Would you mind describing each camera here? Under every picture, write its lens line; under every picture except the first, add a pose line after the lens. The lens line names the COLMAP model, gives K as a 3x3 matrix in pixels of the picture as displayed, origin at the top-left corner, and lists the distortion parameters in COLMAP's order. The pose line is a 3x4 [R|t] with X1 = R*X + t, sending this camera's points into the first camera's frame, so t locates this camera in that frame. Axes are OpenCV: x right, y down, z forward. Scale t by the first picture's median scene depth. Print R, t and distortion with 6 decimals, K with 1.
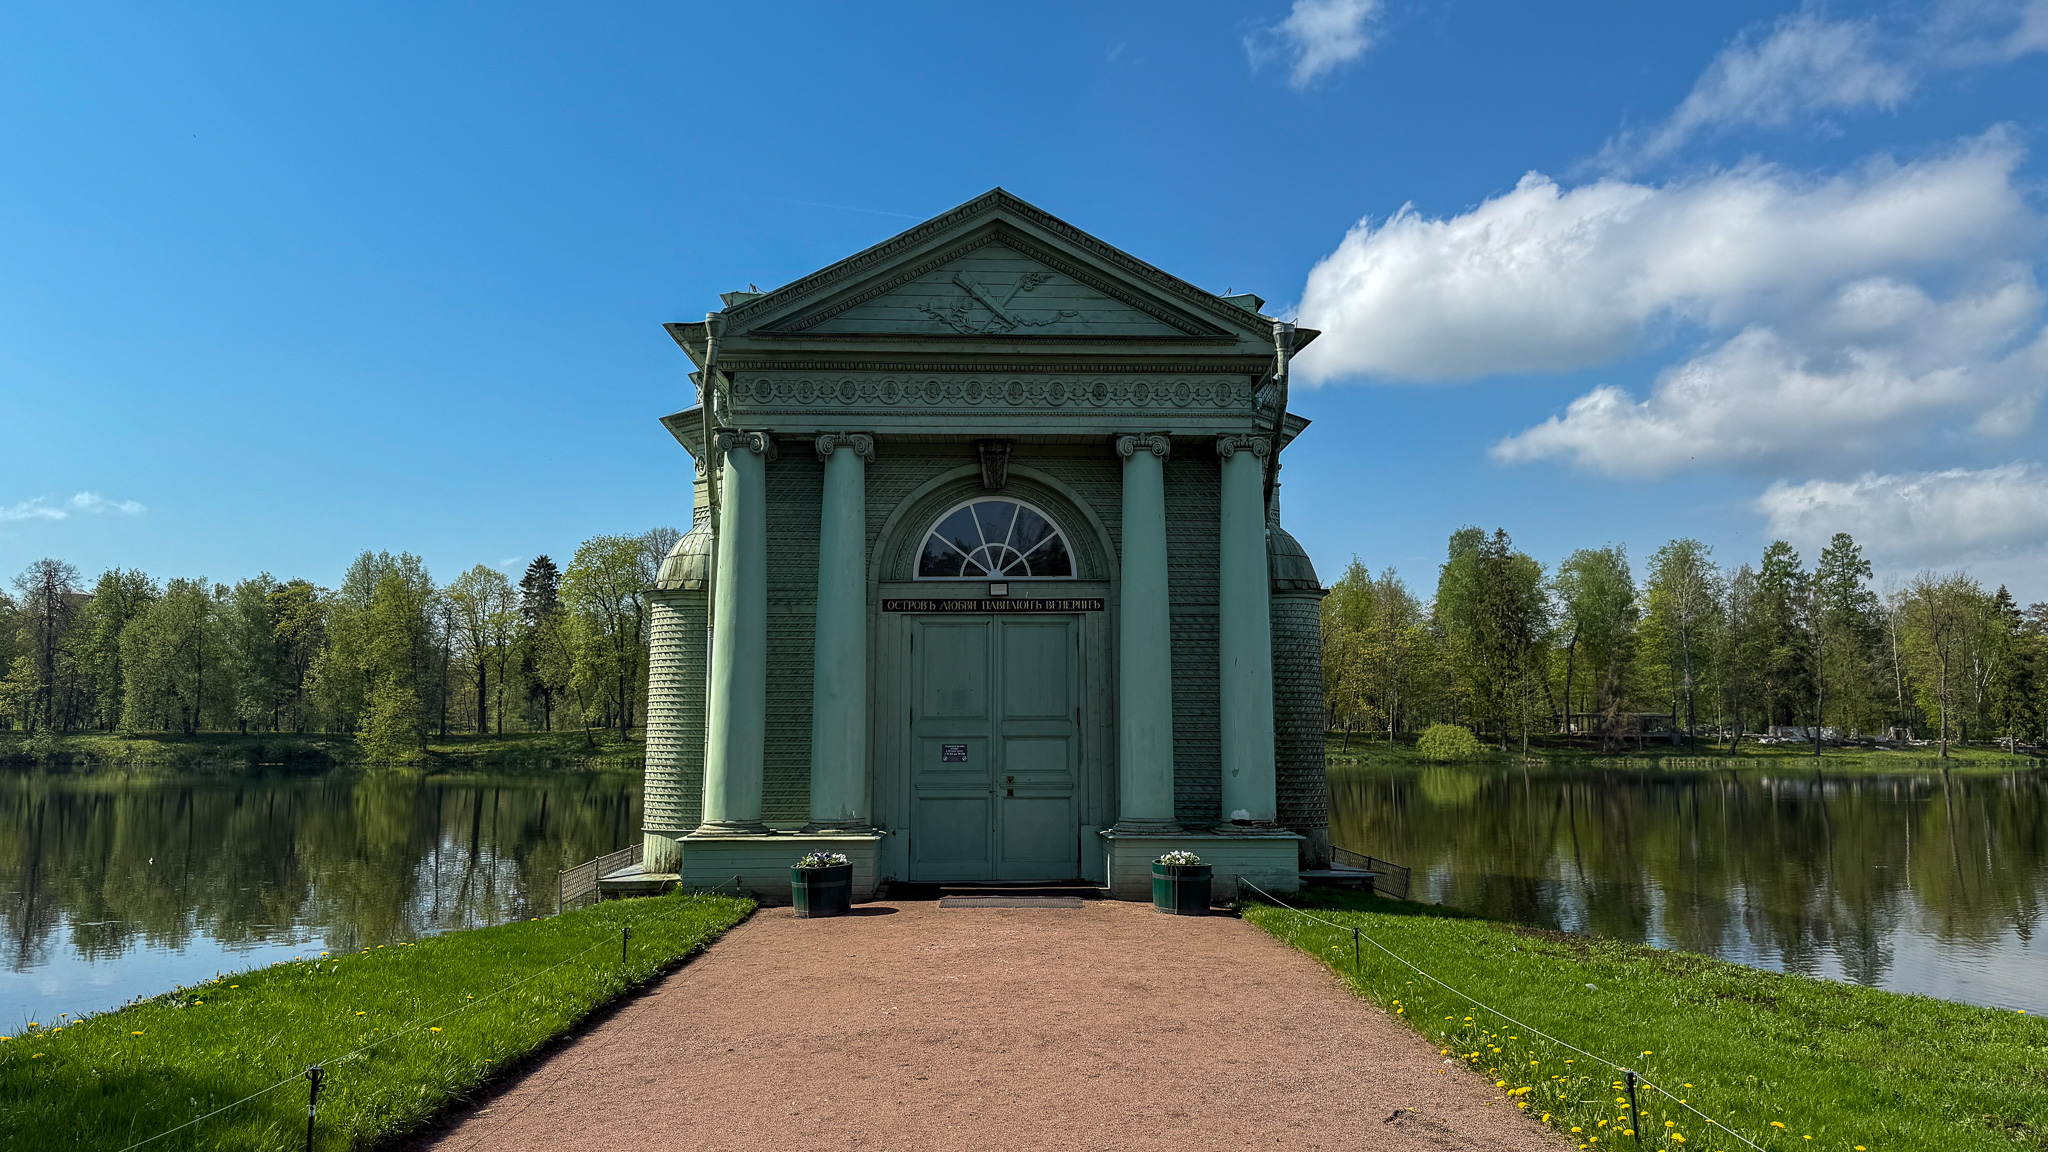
lens RADIAL K [[1605.8, 0, 1022.5], [0, 1605.8, 582.2], [0, 0, 1]] dist [0.037816, -0.022851]
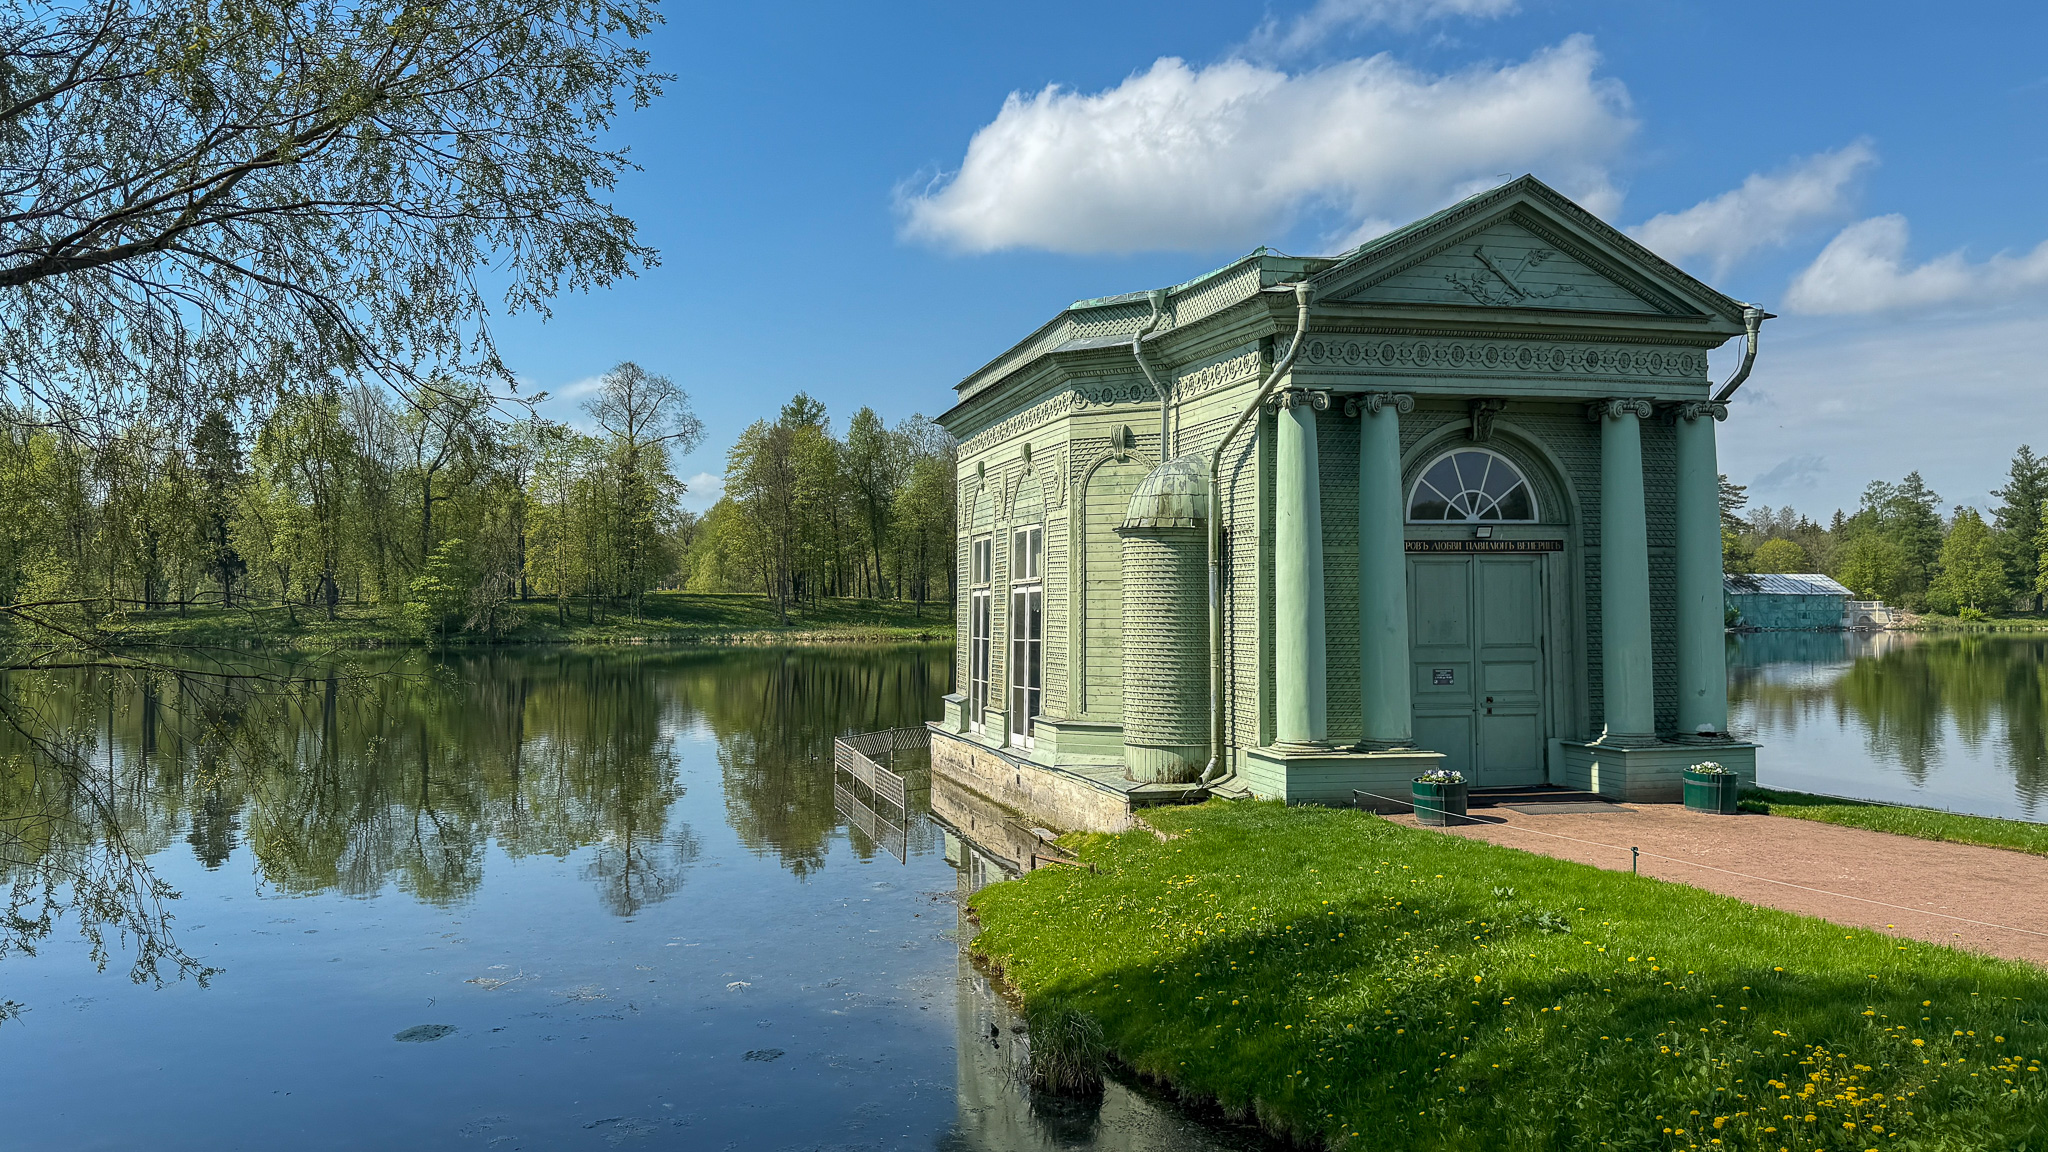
lens RADIAL K [[1605.8, 0, 1025.9], [0, 1605.8, 573.5], [0, 0, 1]] dist [0.037816, -0.022851]
pose [[0.975021, -0.002258, 0.222102, -0.580539], [-0.014936, 0.997018, 0.075704, -0.047295], [-0.221611, -0.077130, 0.972080, -0.026884]]
